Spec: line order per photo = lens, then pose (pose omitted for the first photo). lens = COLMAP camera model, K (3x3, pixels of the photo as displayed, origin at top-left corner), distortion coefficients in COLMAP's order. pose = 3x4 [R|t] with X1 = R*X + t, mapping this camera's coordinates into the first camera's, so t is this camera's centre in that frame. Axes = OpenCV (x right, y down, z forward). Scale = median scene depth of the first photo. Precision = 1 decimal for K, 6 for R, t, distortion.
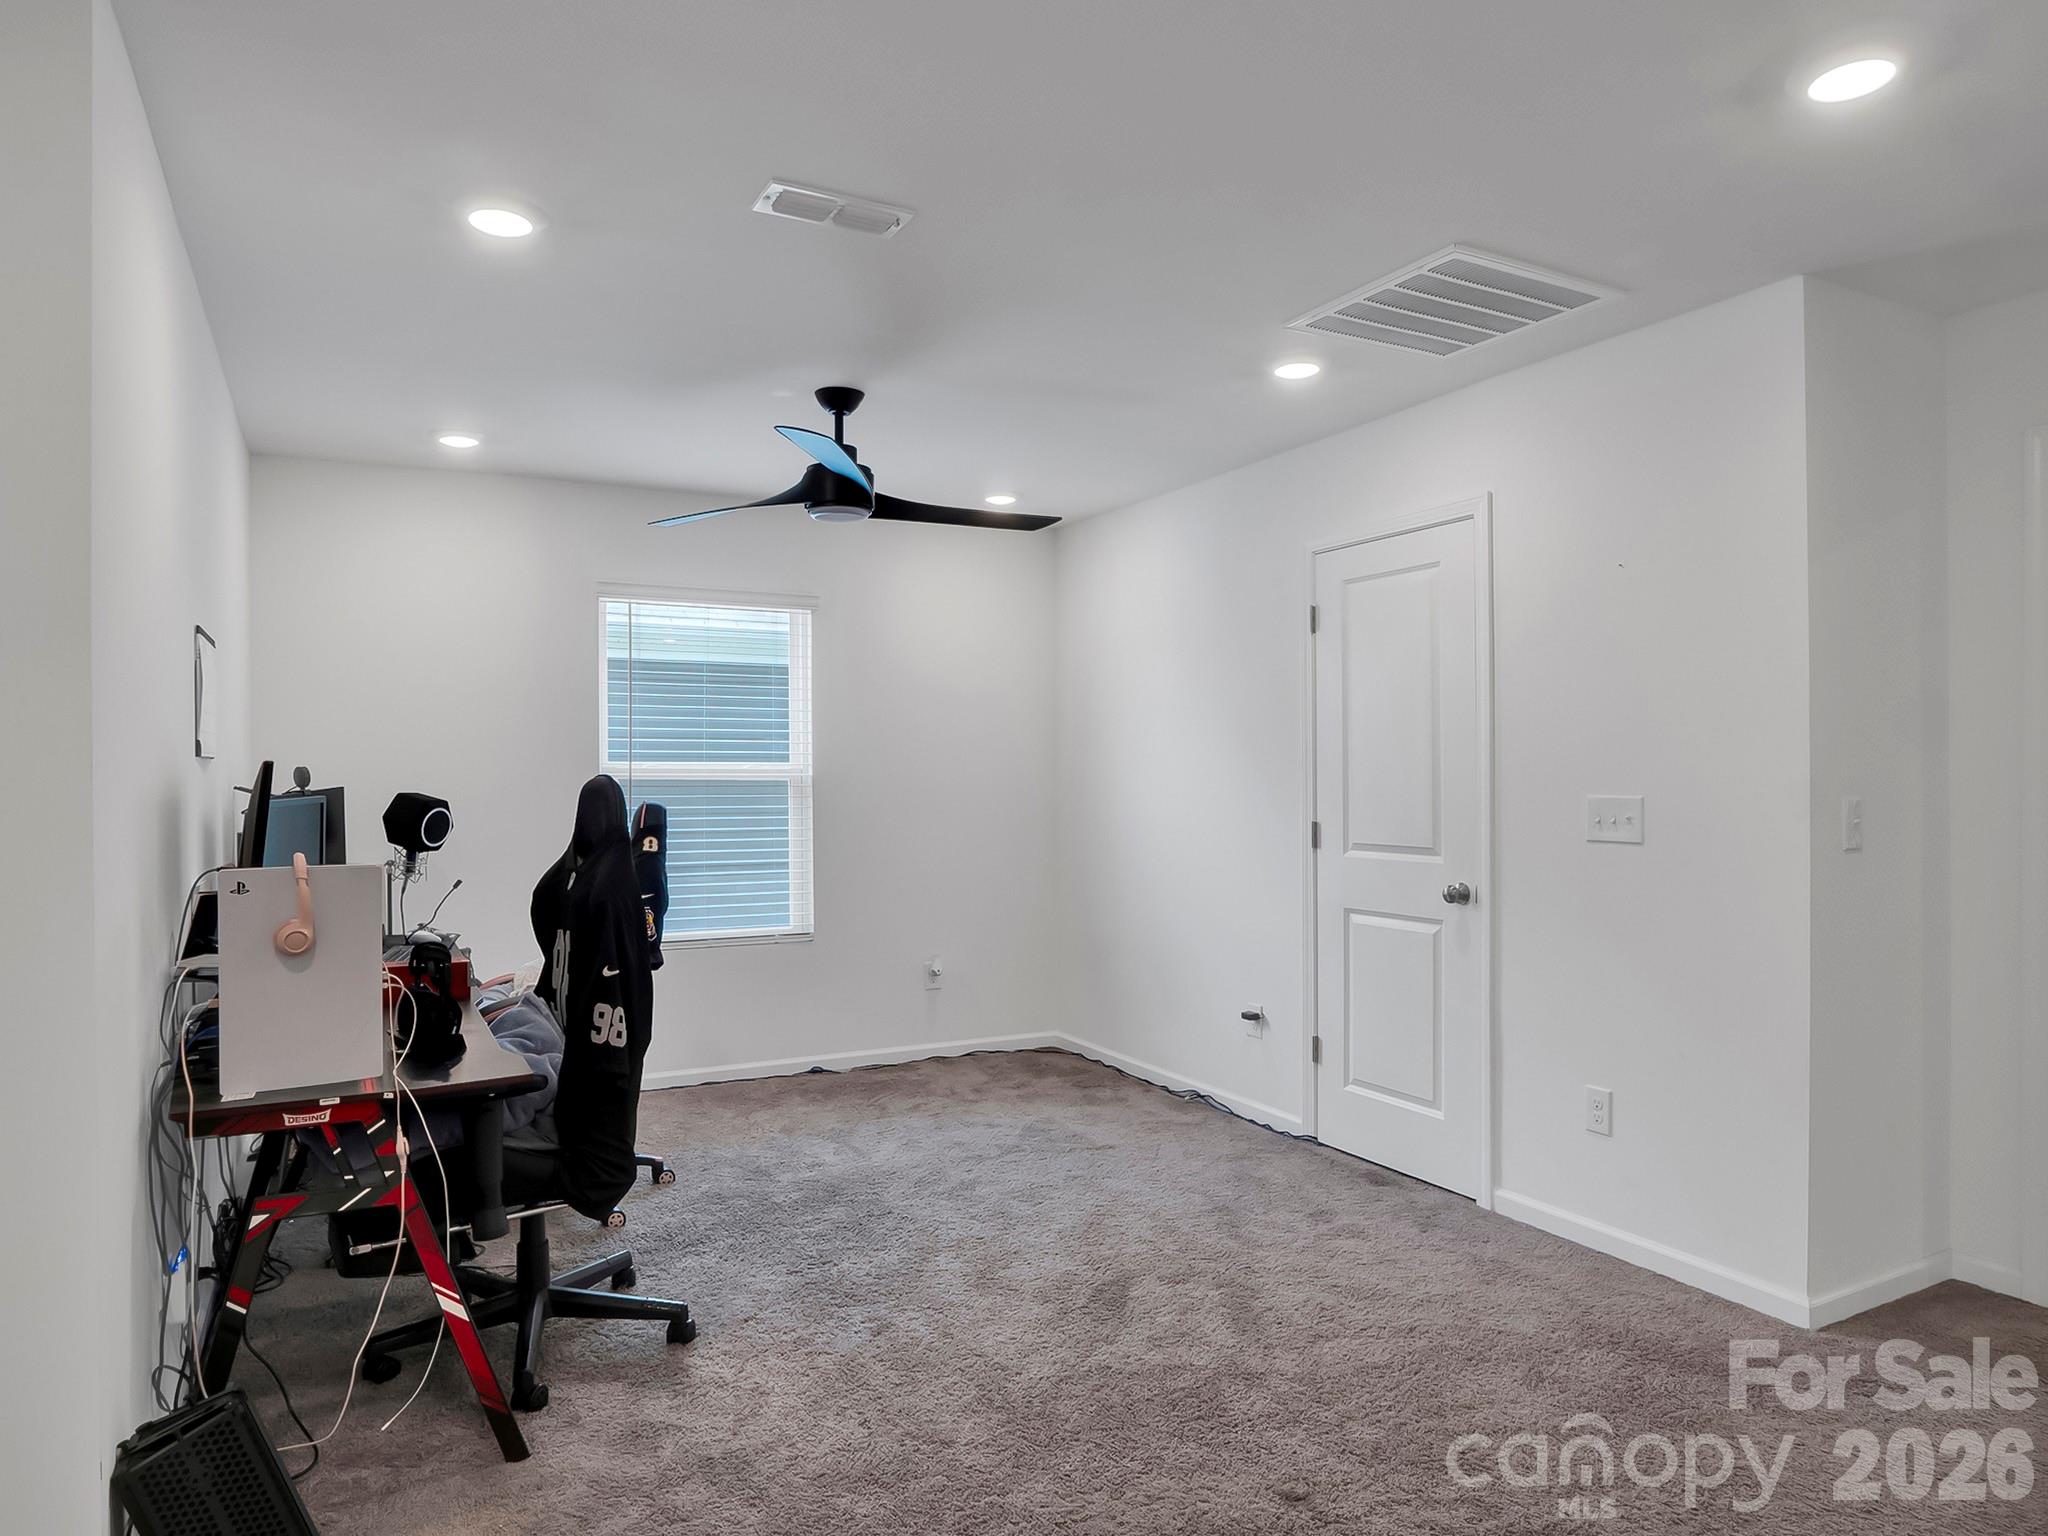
lens RADIAL K [[1286.5, 0, 1021.9], [0, 1286.5, 800.7], [0, 0, 1]] dist [-0.021383, 0.000731]
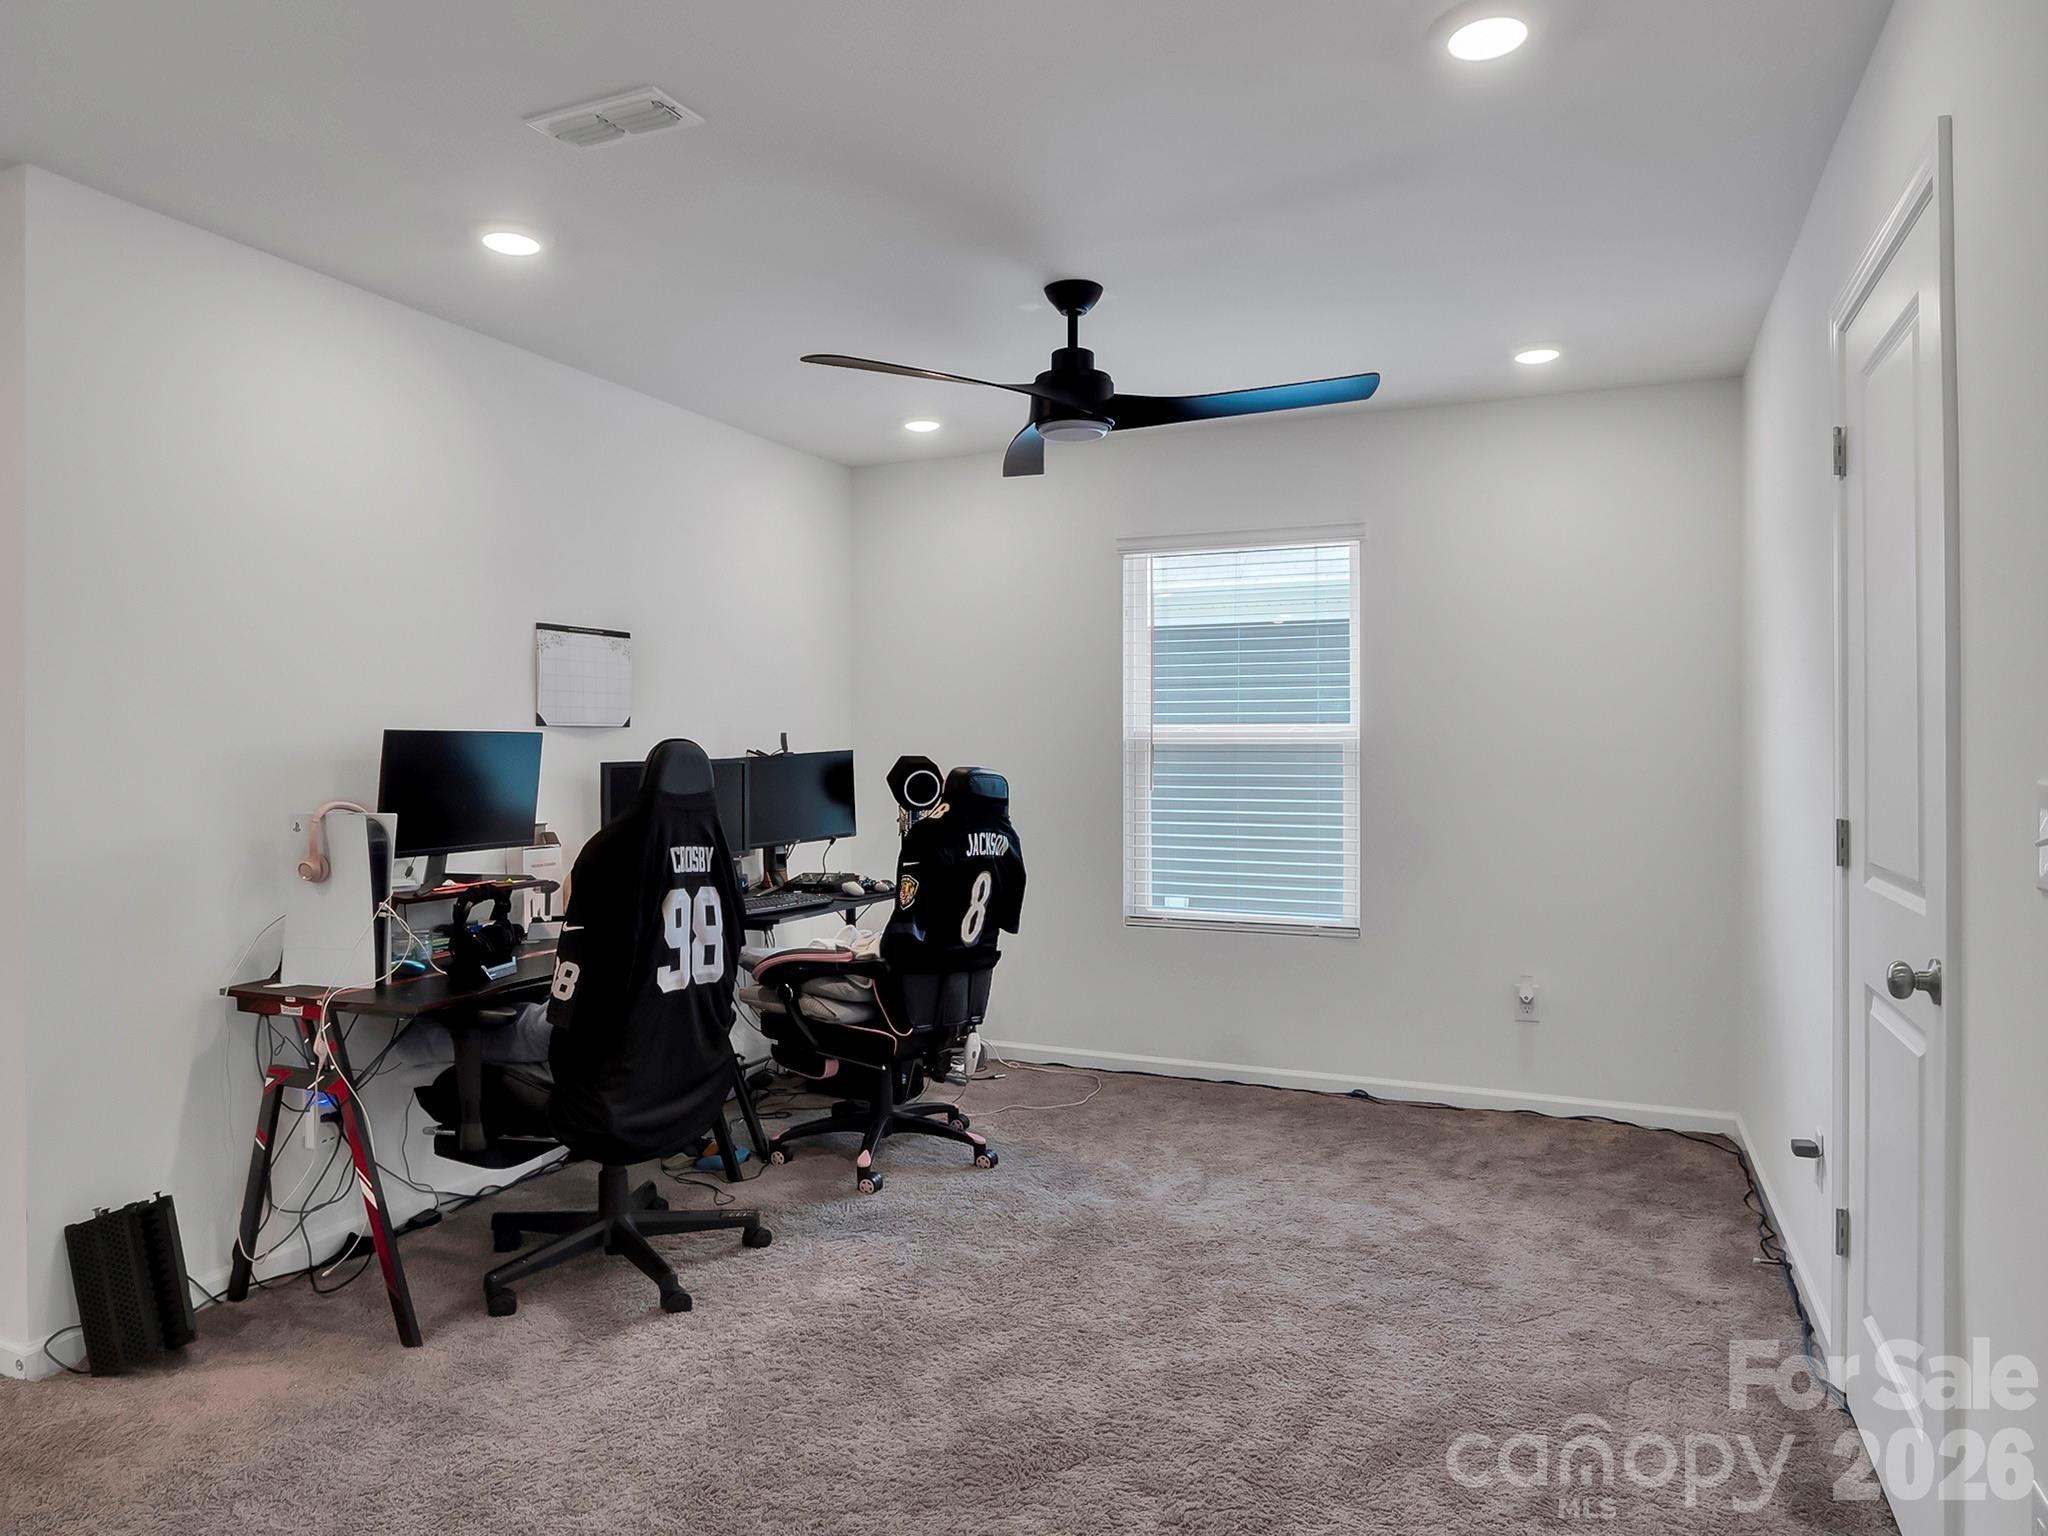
lens RADIAL K [[1291.2, 0, 1022.1], [0, 1291.2, 756.7], [0, 0, 1]] dist [-0.029641, 0.008829]
pose [[0.618060, 0.006846, -0.786101, 0.490681], [-0.013482, 0.999907, -0.001892, -0.005324], [0.786015, 0.011768, 0.618095, 0.428788]]
